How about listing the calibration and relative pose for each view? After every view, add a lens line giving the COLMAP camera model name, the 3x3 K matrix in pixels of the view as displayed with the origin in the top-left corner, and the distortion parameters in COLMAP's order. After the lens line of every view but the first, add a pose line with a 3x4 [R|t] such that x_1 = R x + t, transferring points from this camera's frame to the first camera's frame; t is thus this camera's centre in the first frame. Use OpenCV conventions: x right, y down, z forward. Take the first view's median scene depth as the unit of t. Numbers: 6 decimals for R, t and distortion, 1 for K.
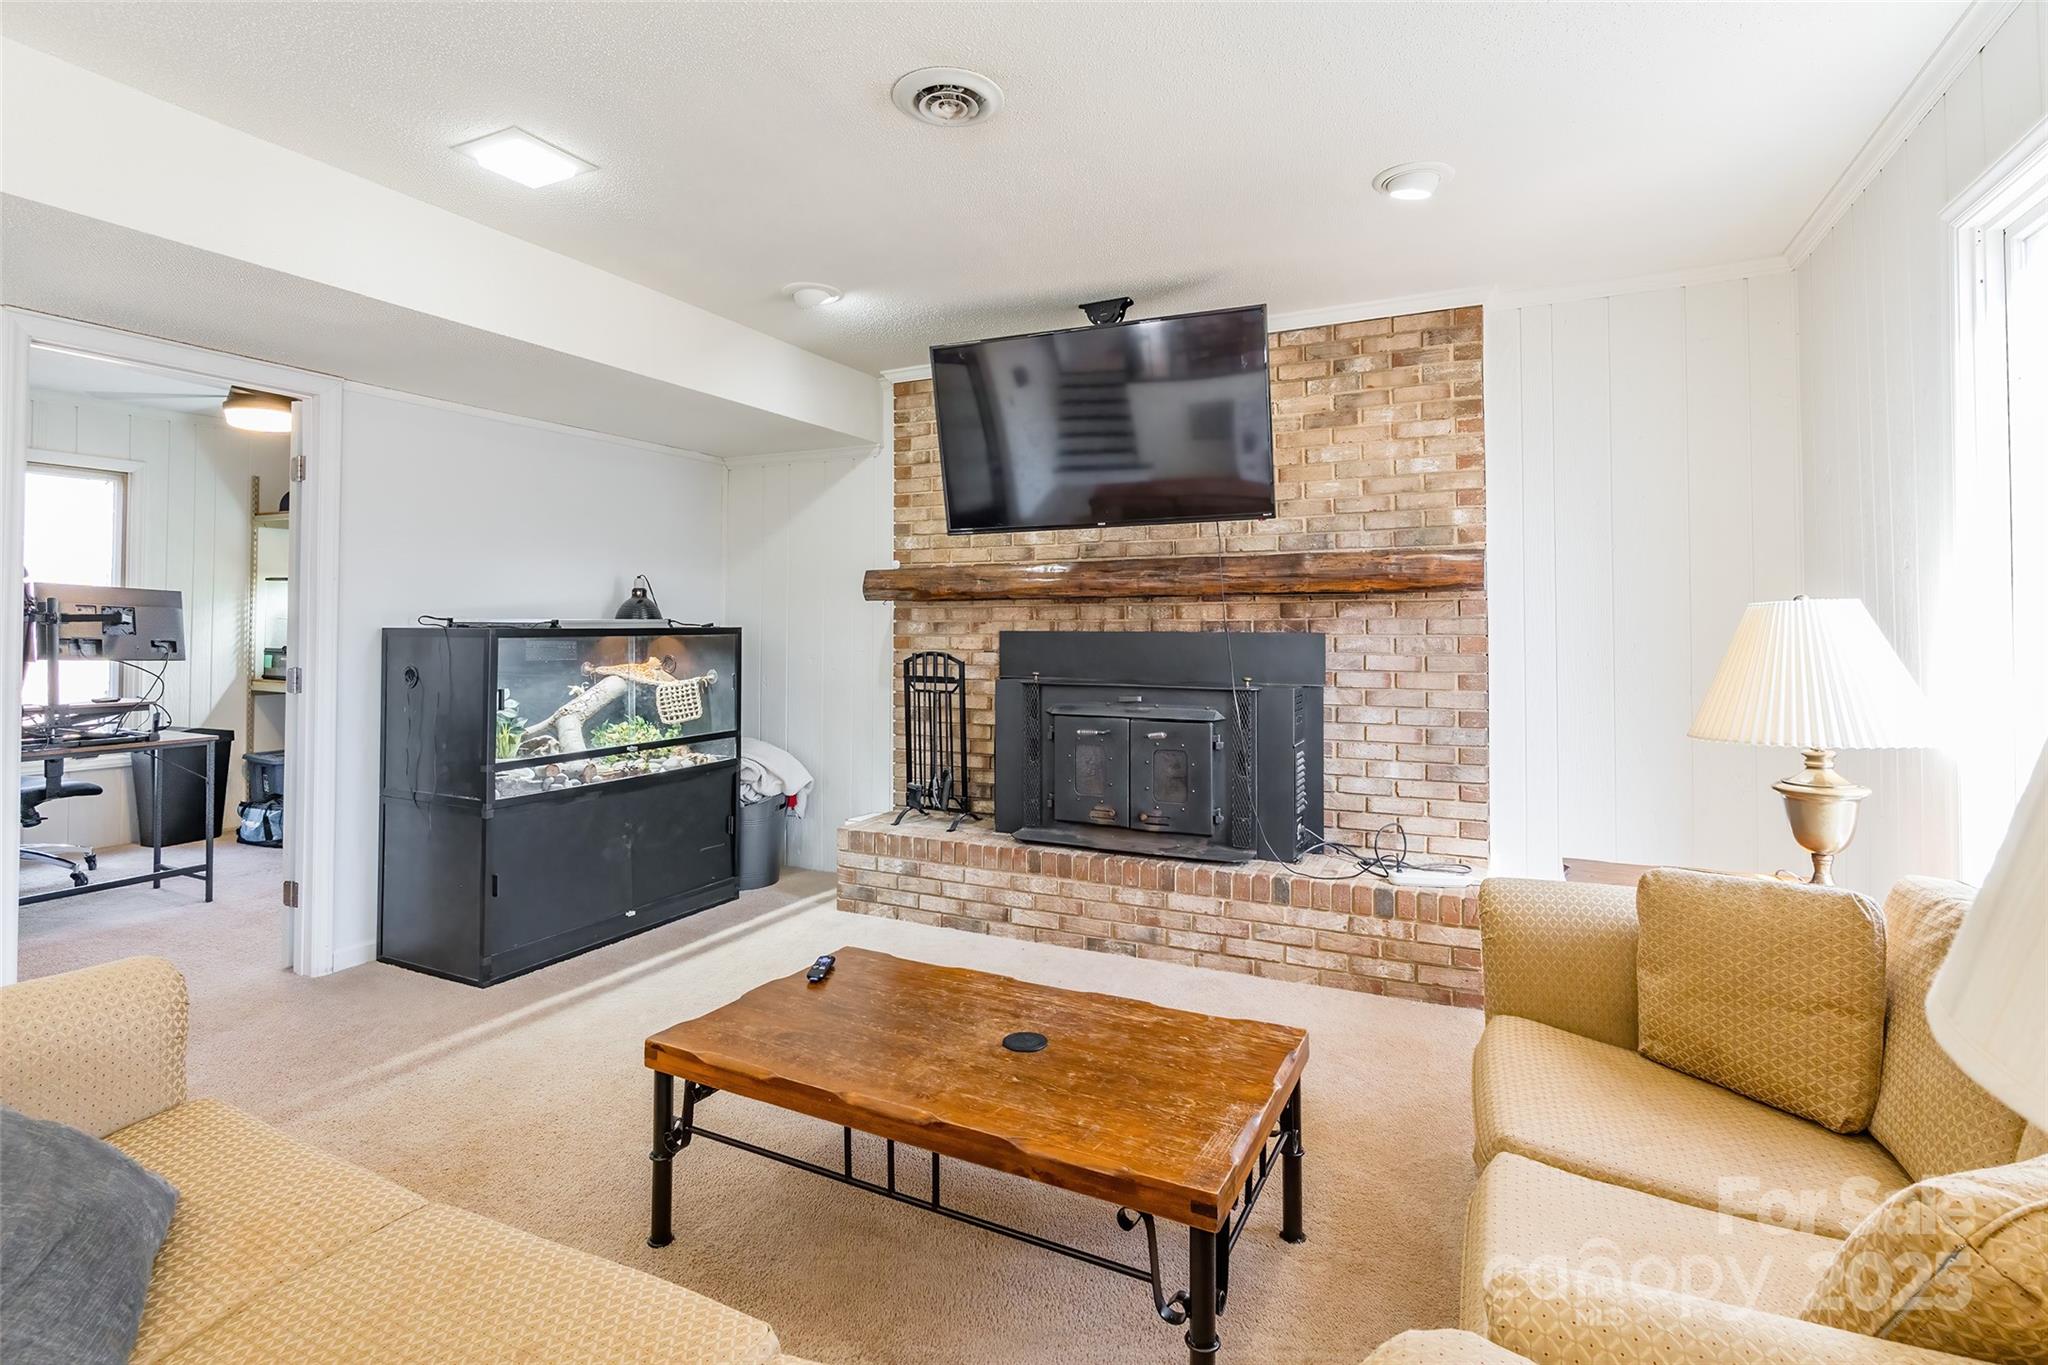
lens RADIAL K [[938.3, 0, 1017.6], [0, 938.3, 602.0], [0, 0, 1]] dist [-0.011430, 0.000795]
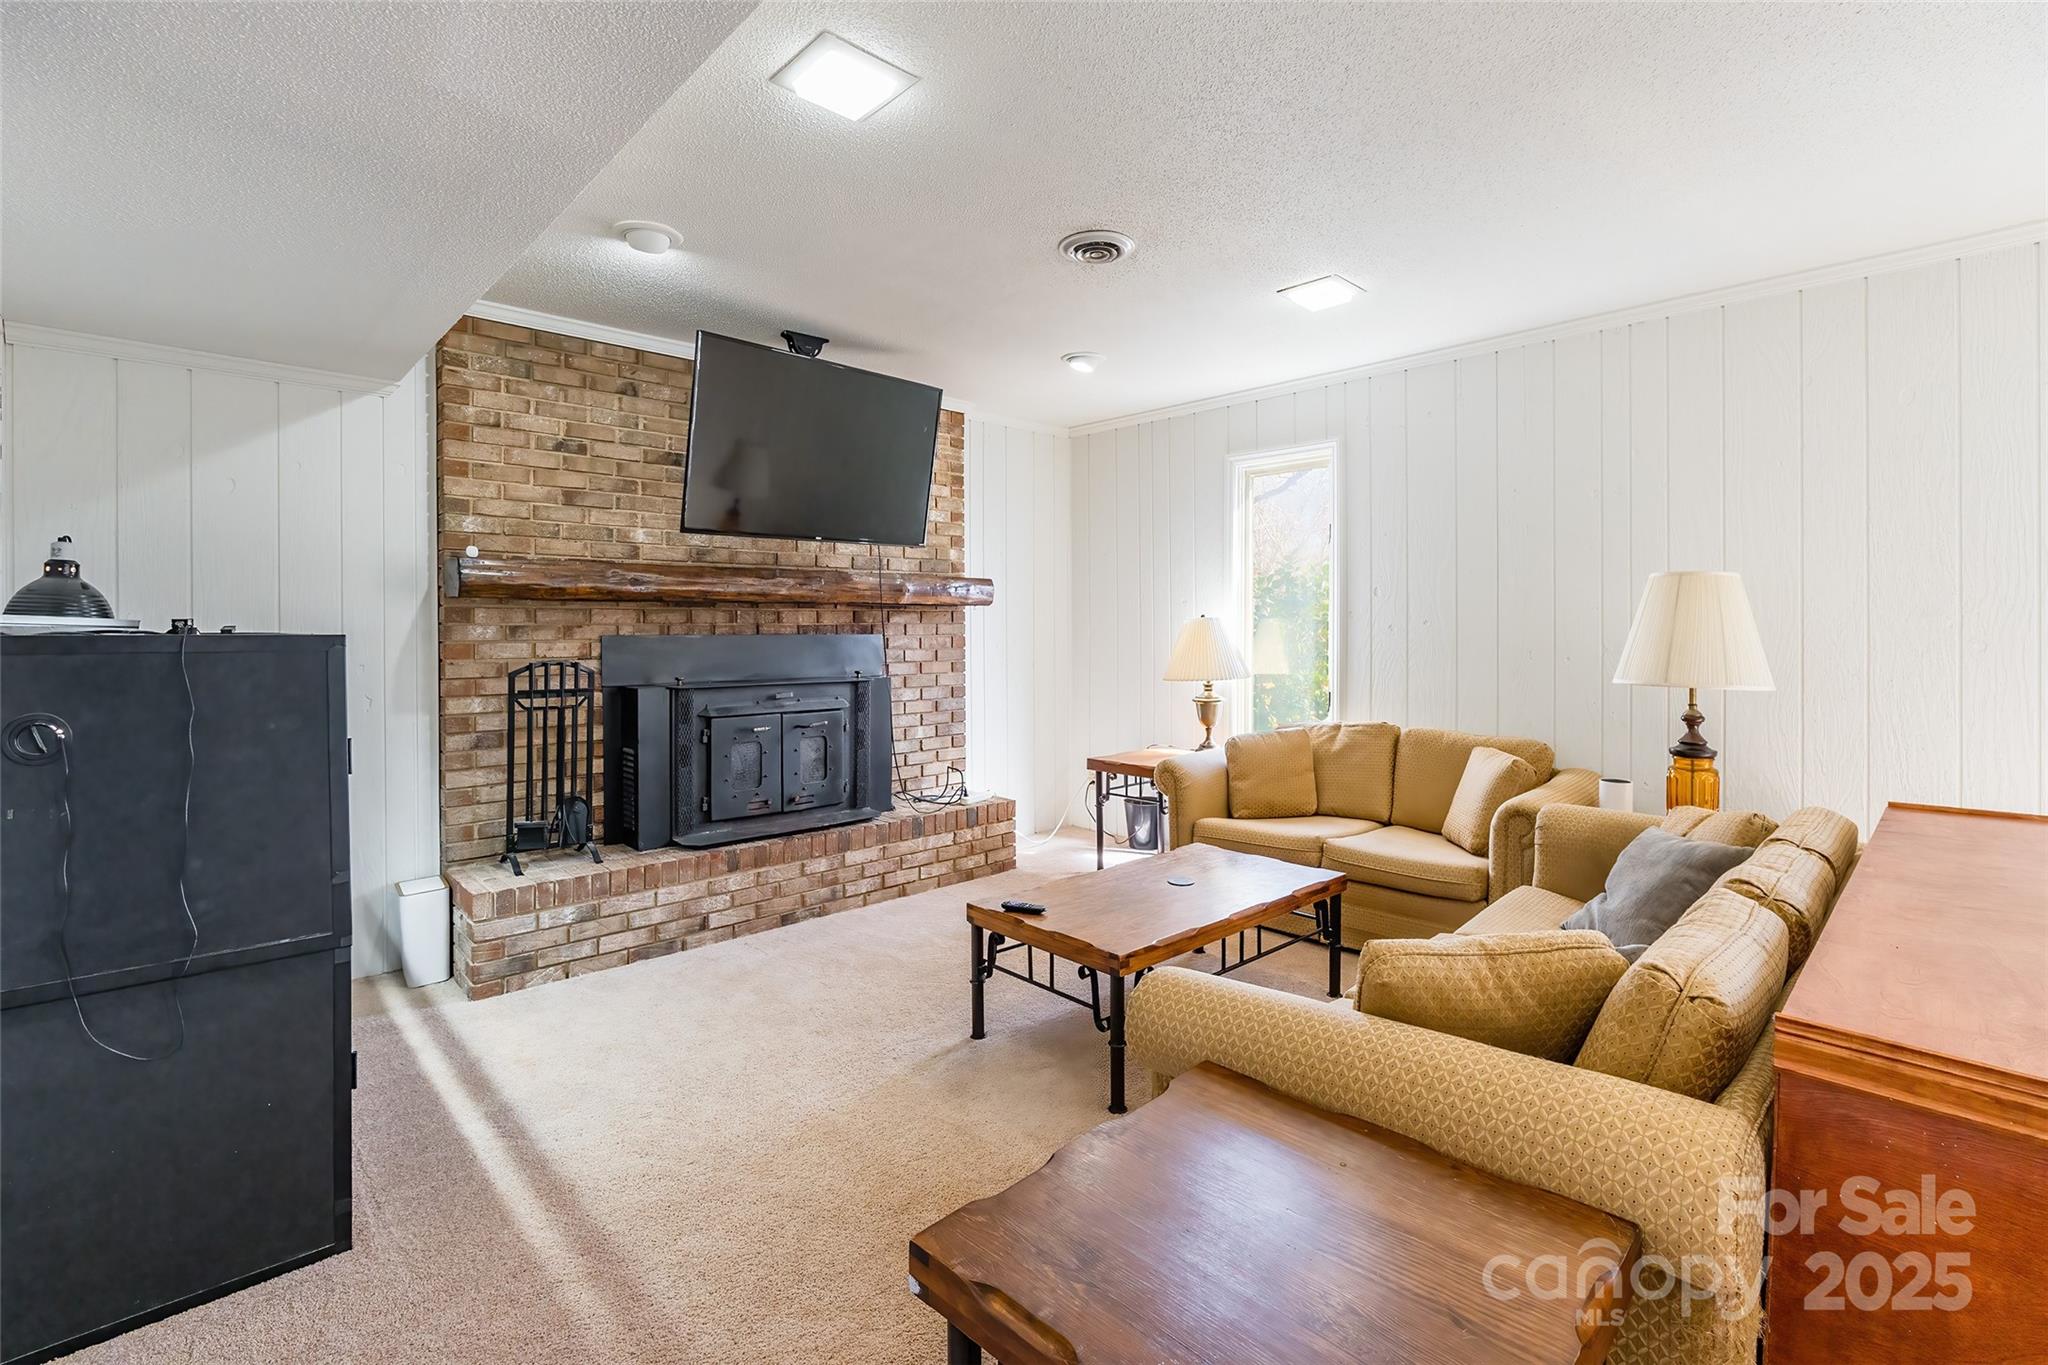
lens RADIAL K [[938.3, 0, 1023.2], [0, 938.3, 632.3], [0, 0, 1]] dist [-0.011430, 0.000795]
pose [[0.358880, -0.004991, 0.933370, -0.818883], [-0.021398, 0.999679, 0.013573, 0.008077], [-0.933138, -0.024843, 0.358658, 0.346440]]
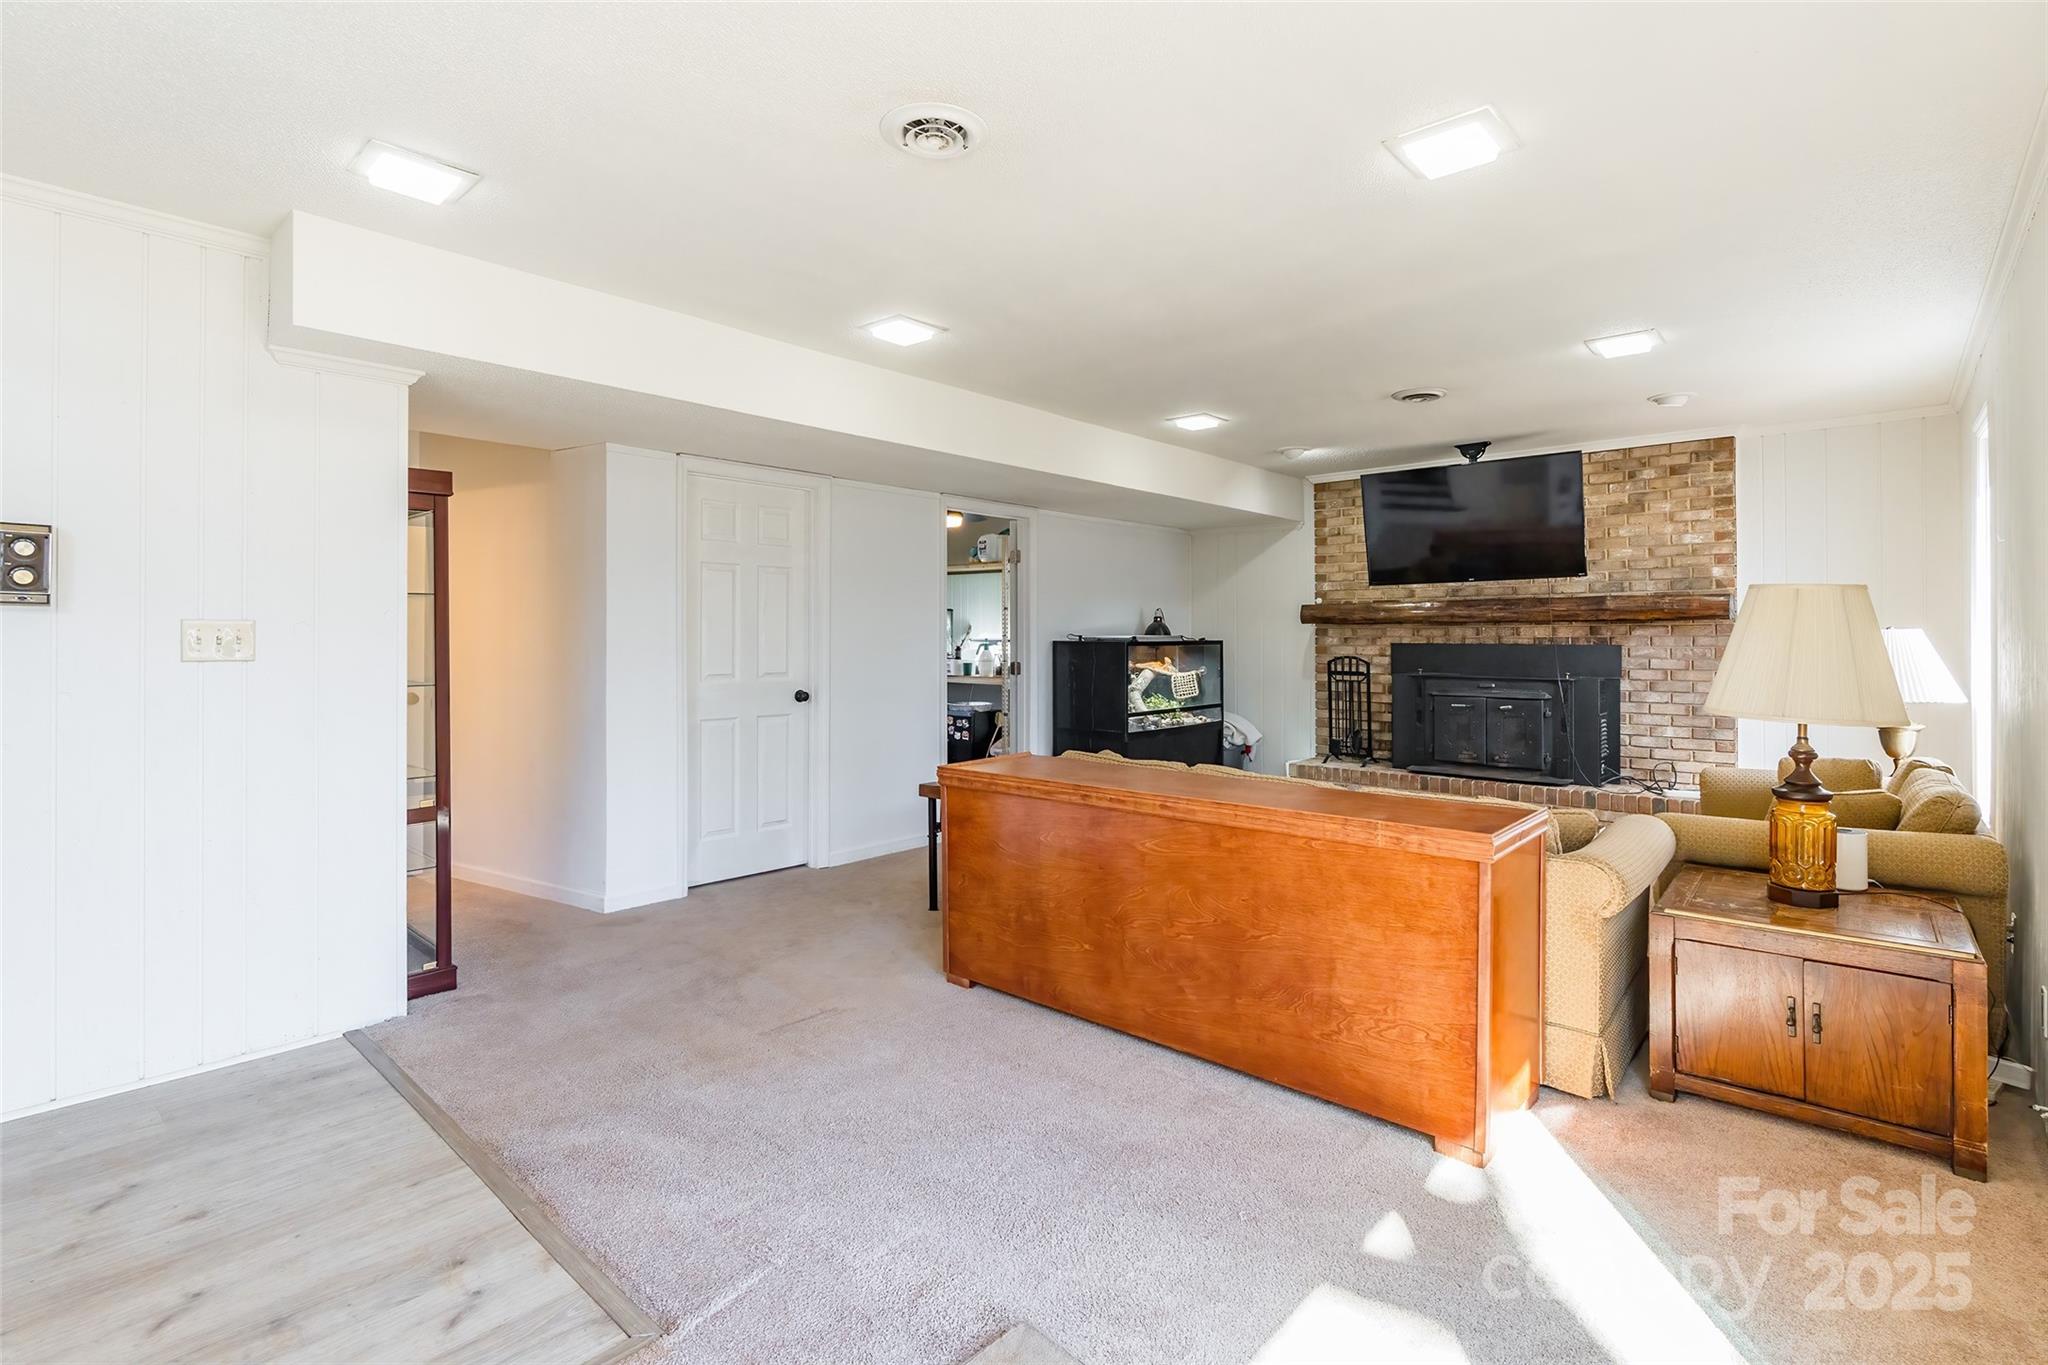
lens RADIAL K [[938.3, 0, 1041.4], [0, 938.3, 626.4], [0, 0, 1]] dist [-0.011430, 0.000795]
pose [[0.968168, -0.001545, -0.250295, -0.222576], [0.004975, 0.999902, 0.013070, -0.023835], [0.250250, -0.013899, 0.968081, -0.762189]]
